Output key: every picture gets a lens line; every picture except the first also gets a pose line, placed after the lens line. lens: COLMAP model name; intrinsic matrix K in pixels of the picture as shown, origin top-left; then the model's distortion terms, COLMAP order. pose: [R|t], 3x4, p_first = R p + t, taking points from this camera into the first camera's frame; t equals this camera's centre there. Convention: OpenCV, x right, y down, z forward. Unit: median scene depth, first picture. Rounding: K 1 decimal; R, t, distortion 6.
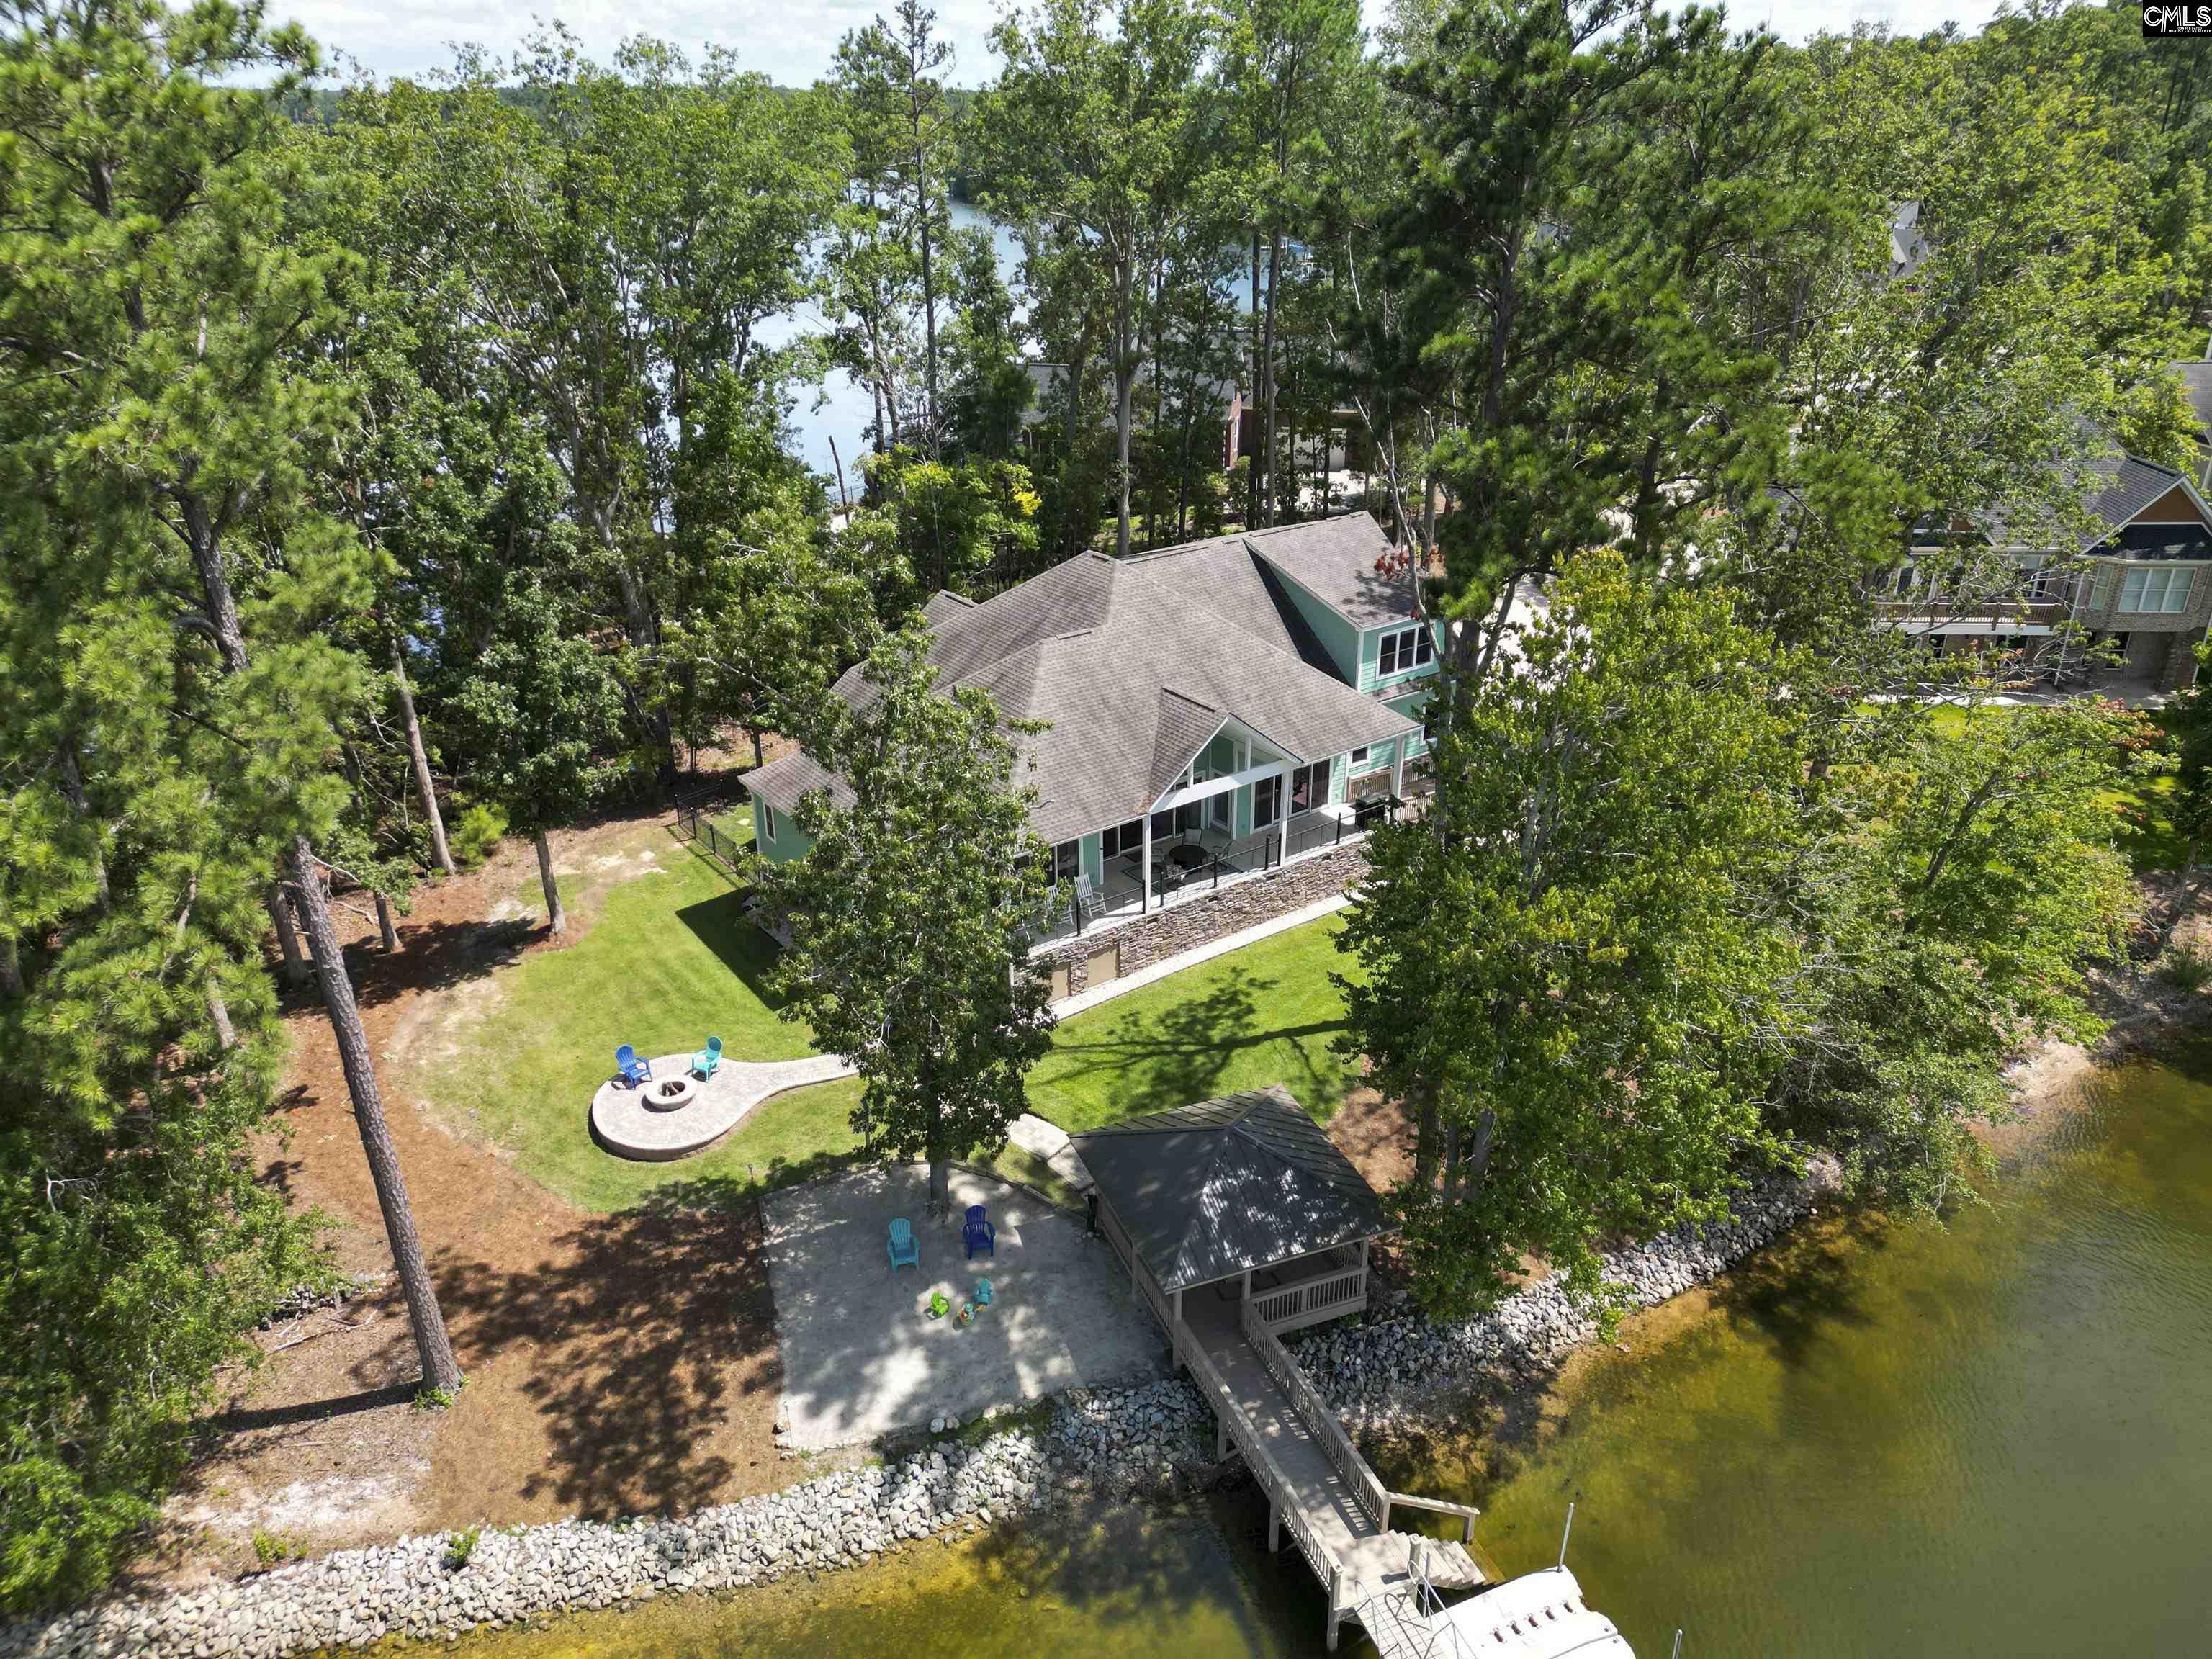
lens RADIAL K [[1561.8, 0, 1110.6], [0, 1561.8, 821.6], [0, 0, 1]] dist [0.027767, -0.011652]
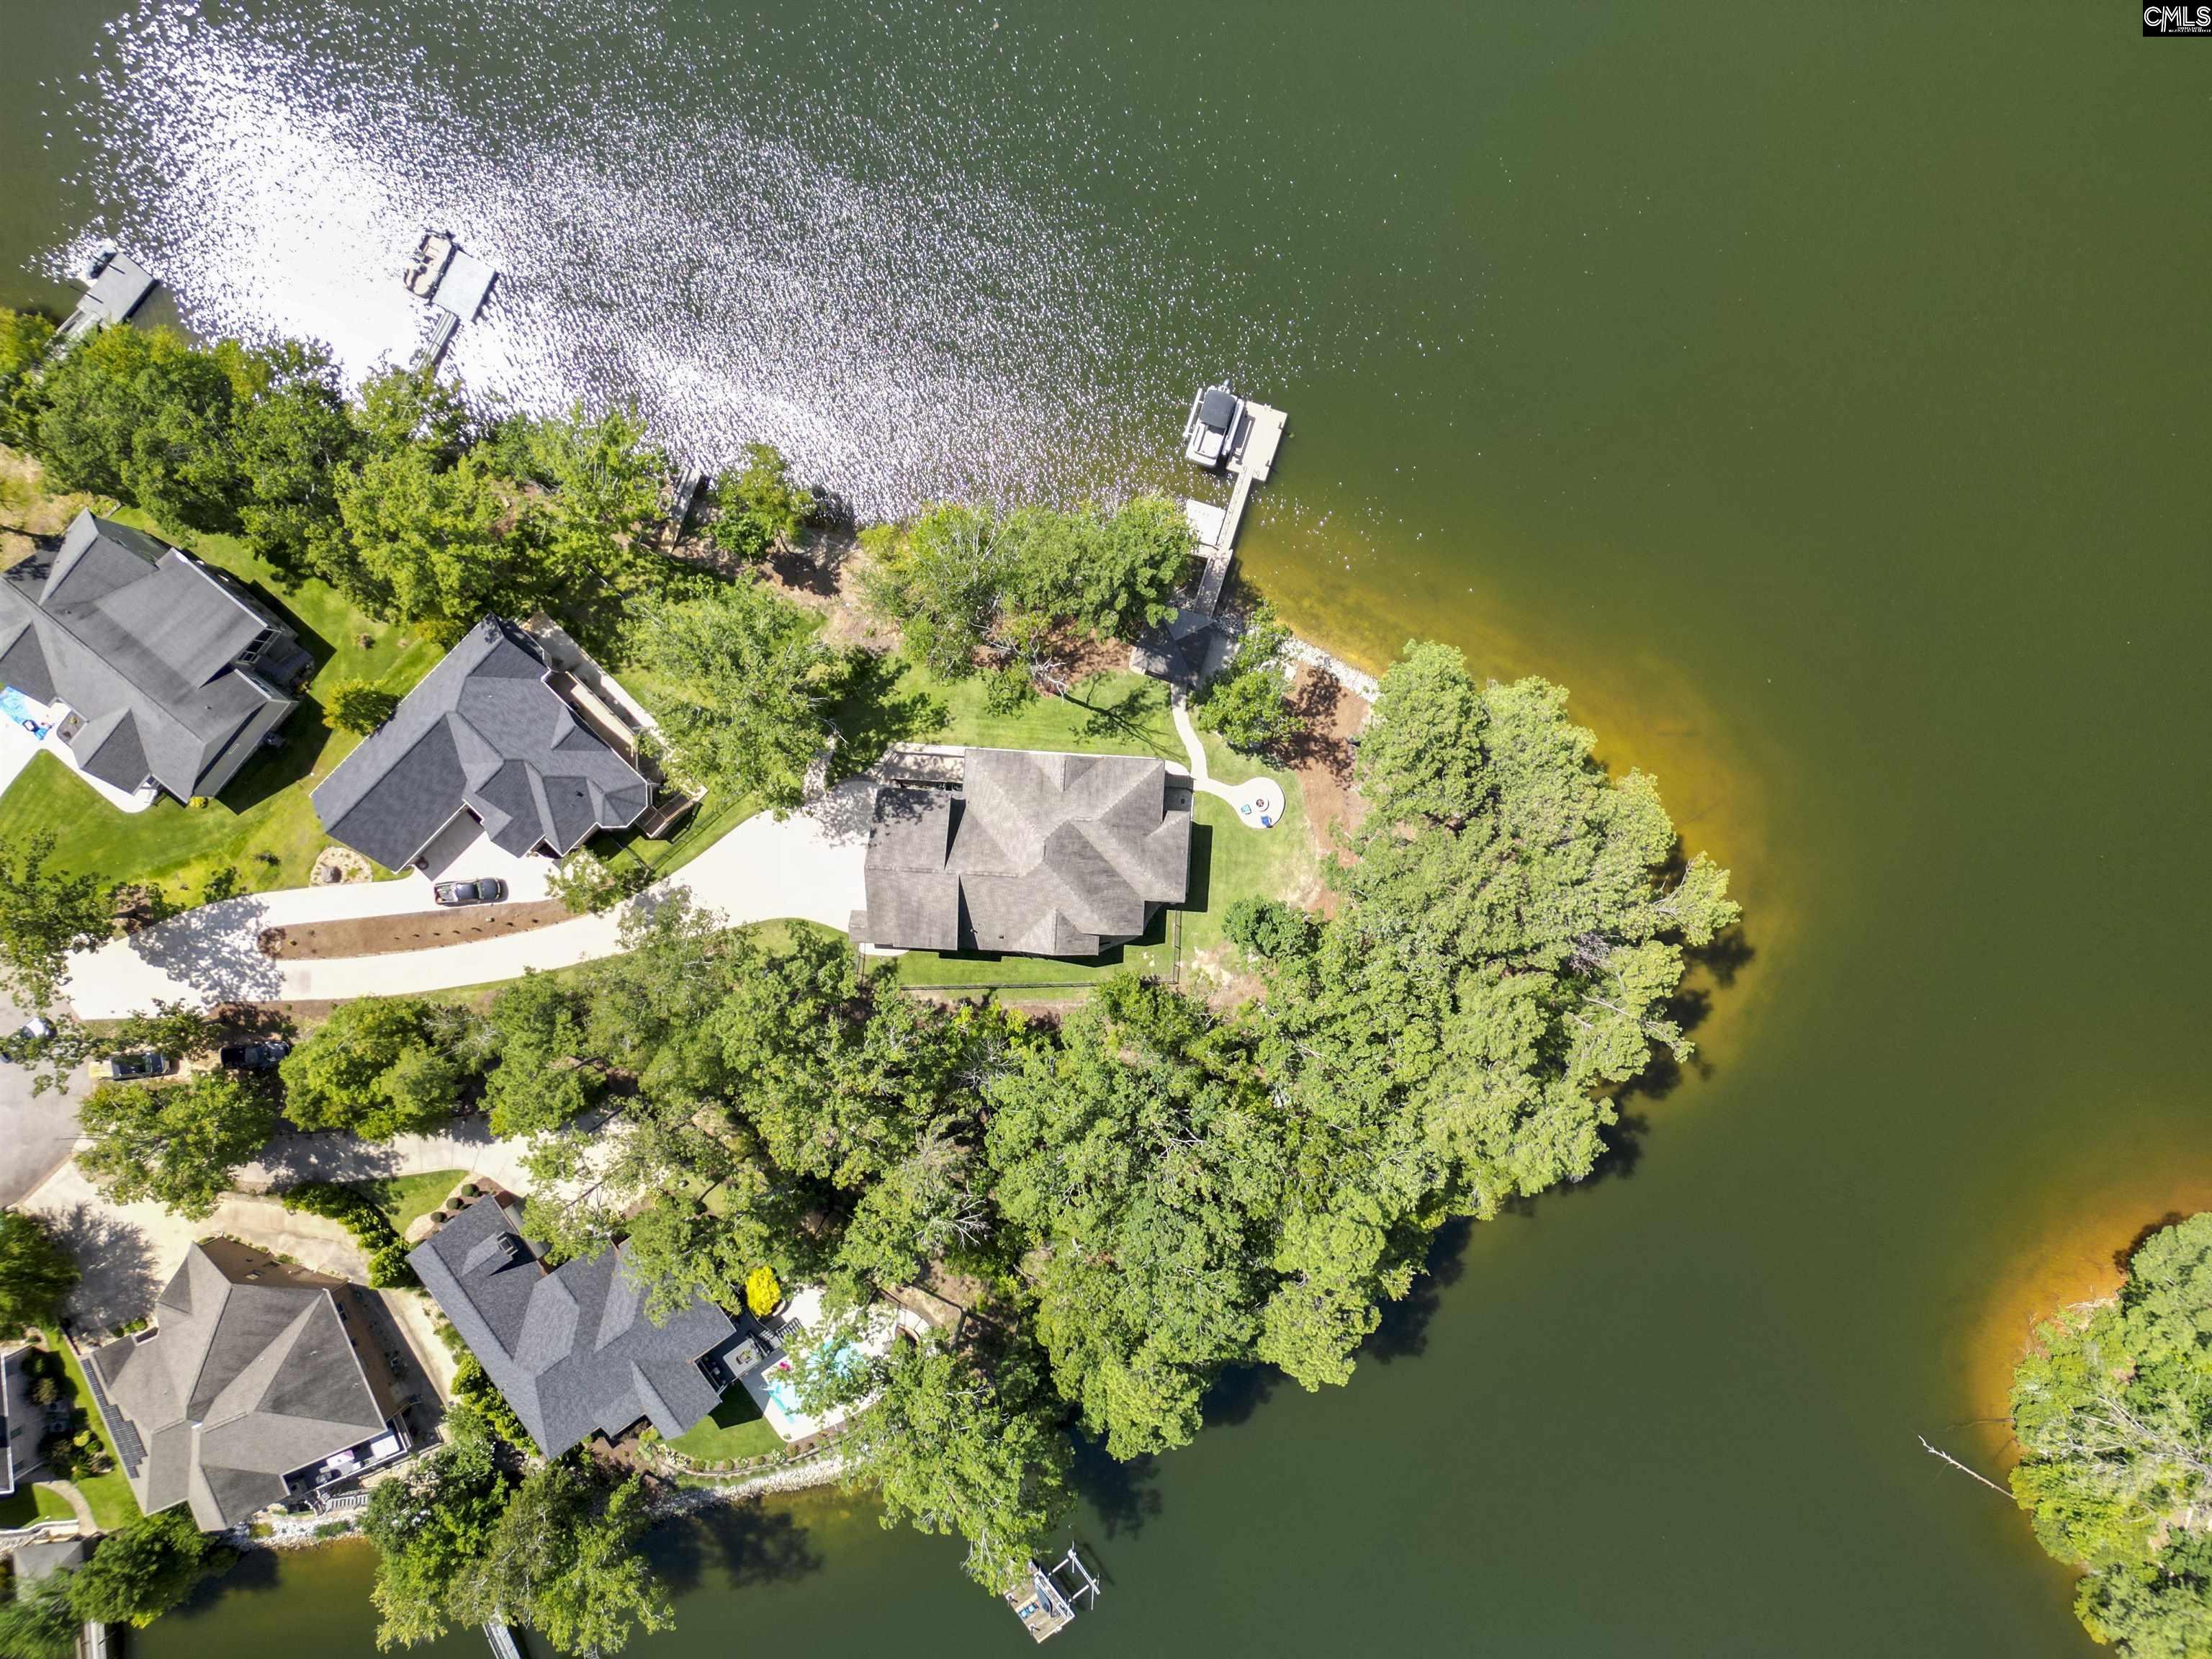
lens RADIAL K [[1561.8, 0, 1113.3], [0, 1561.8, 813.5], [0, 0, 1]] dist [0.027767, -0.011652]
pose [[-0.766955, -0.641620, 0.010185, -0.116128], [0.273037, -0.311927, 0.910029, -3.413390], [-0.580715, 0.700732, 0.414420, -0.167382]]
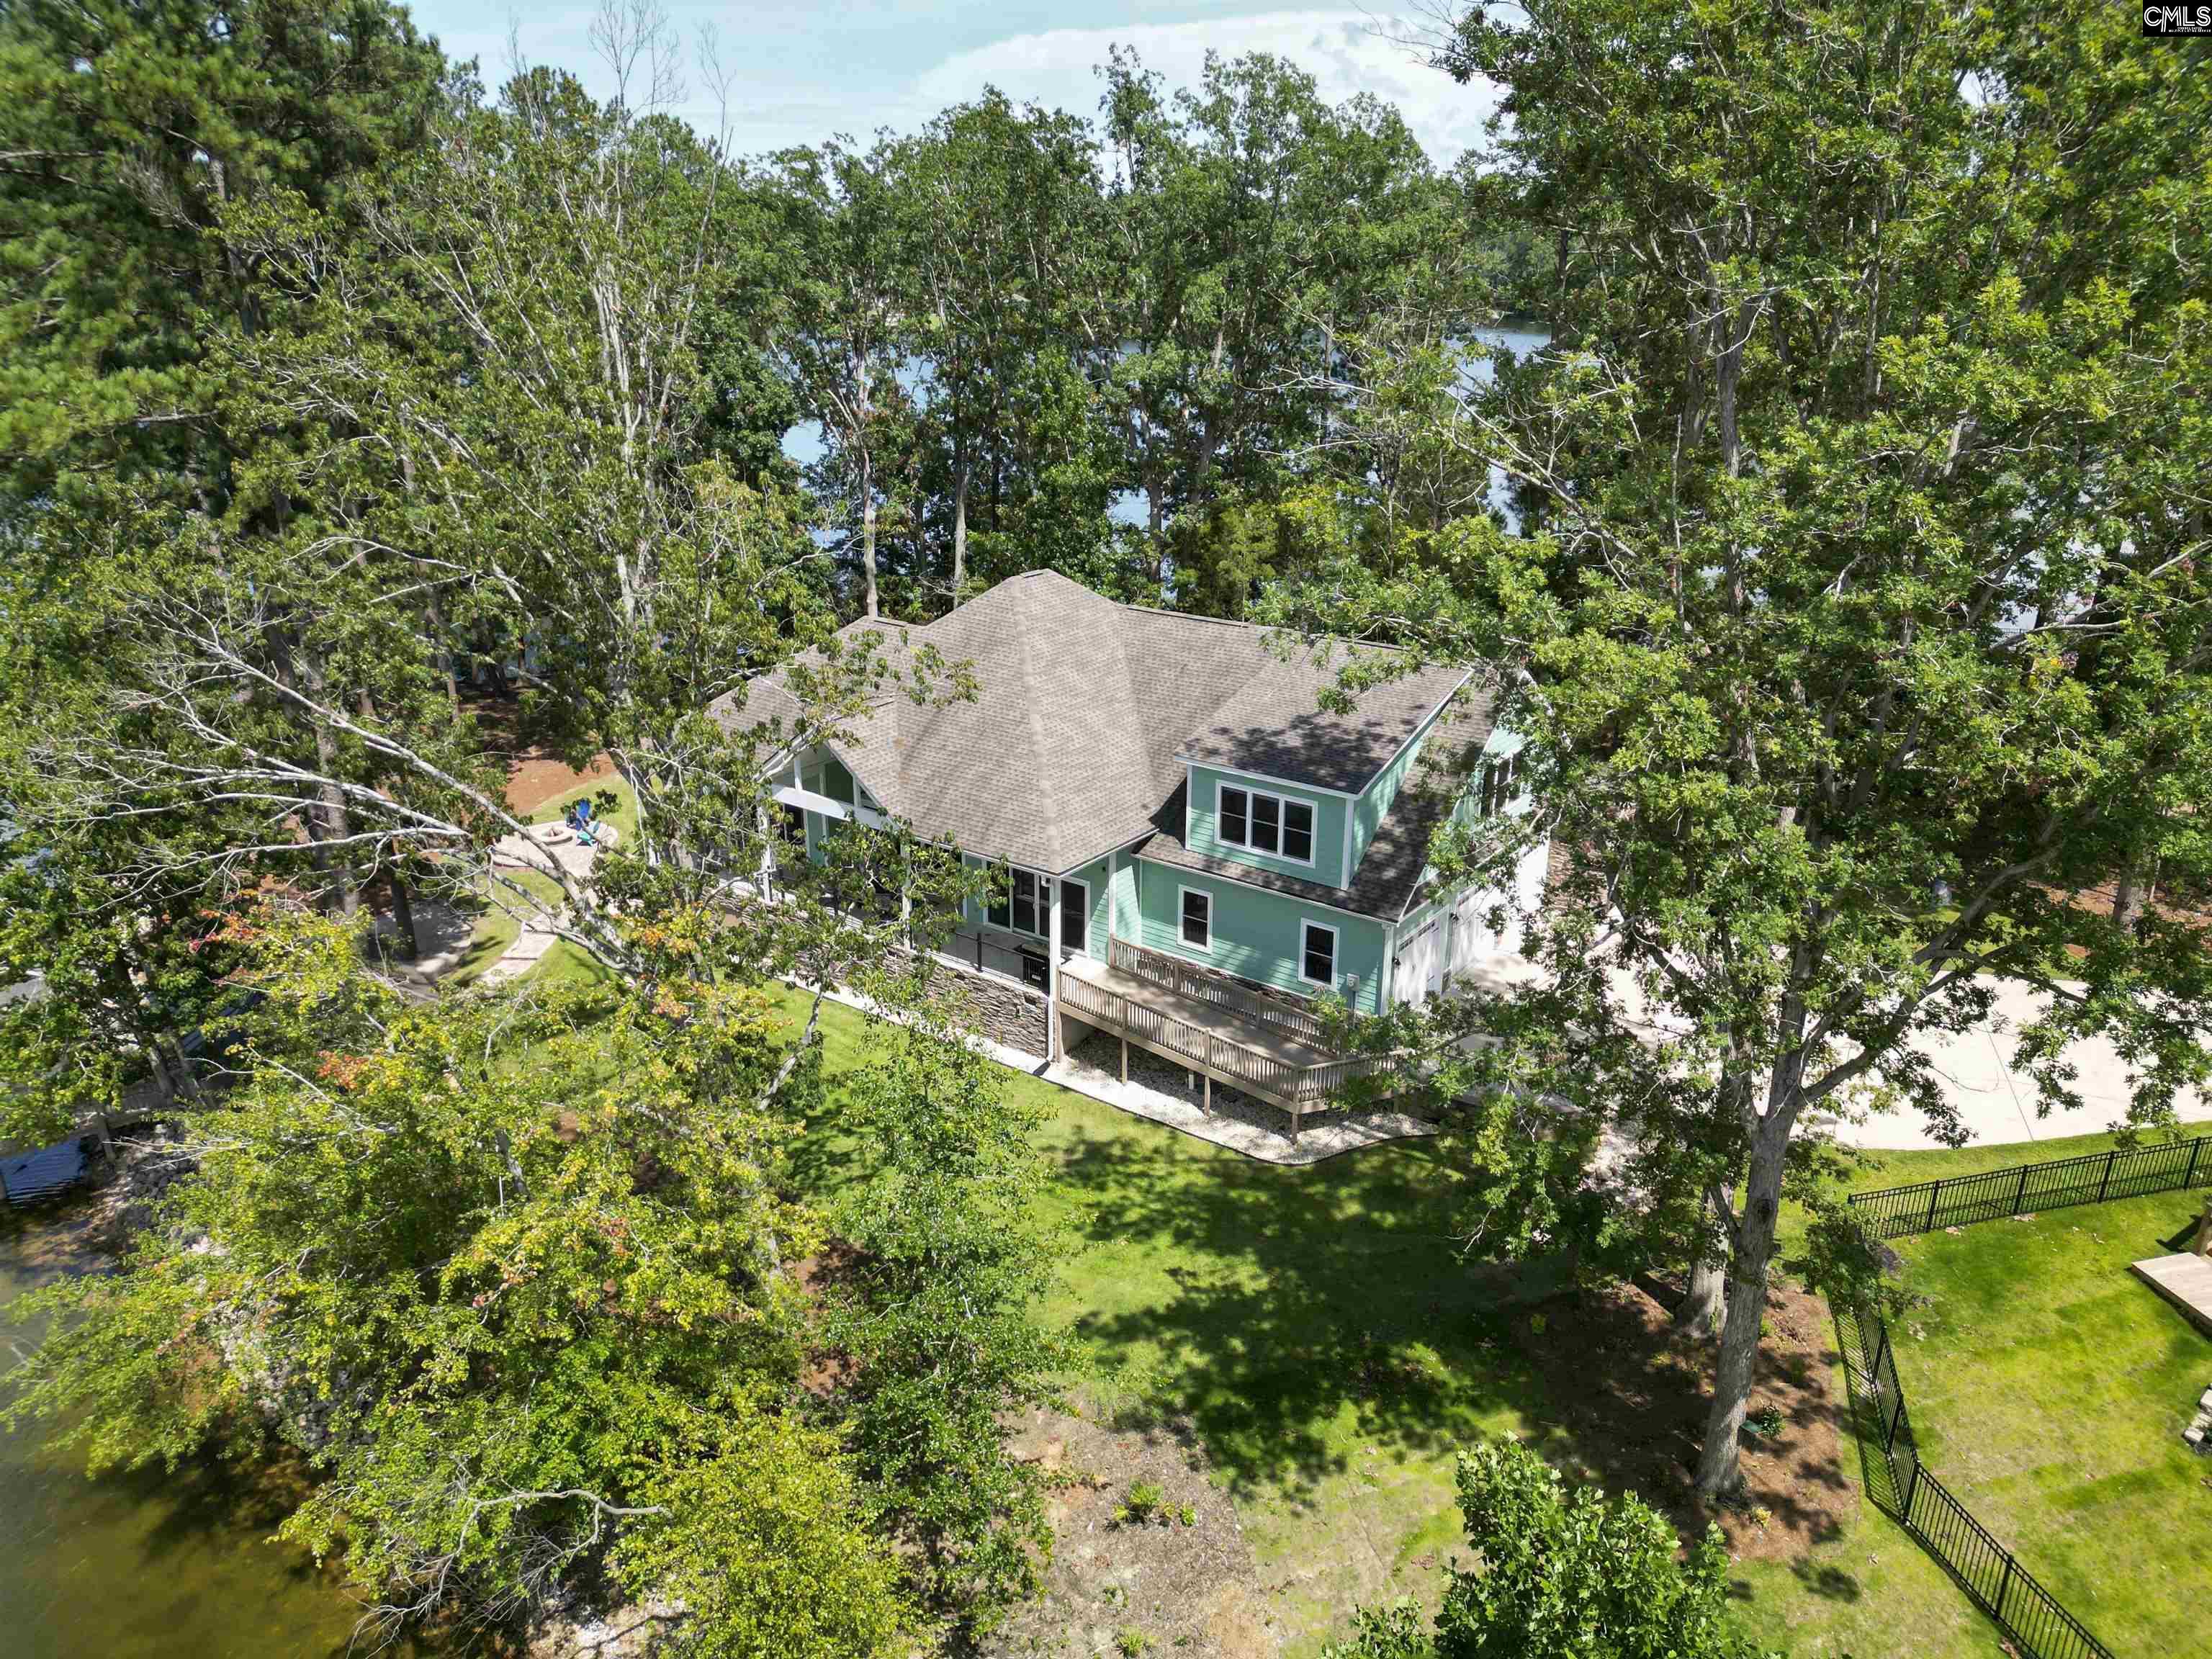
lens RADIAL K [[1561.8, 0, 1120.4], [0, 1561.8, 825.9], [0, 0, 1]] dist [0.027767, -0.011652]
pose [[0.304692, 0.358376, -0.882457, 1.238207], [-0.396463, 0.890150, 0.224611, -0.371993], [0.866014, 0.281425, 0.413304, 1.048840]]
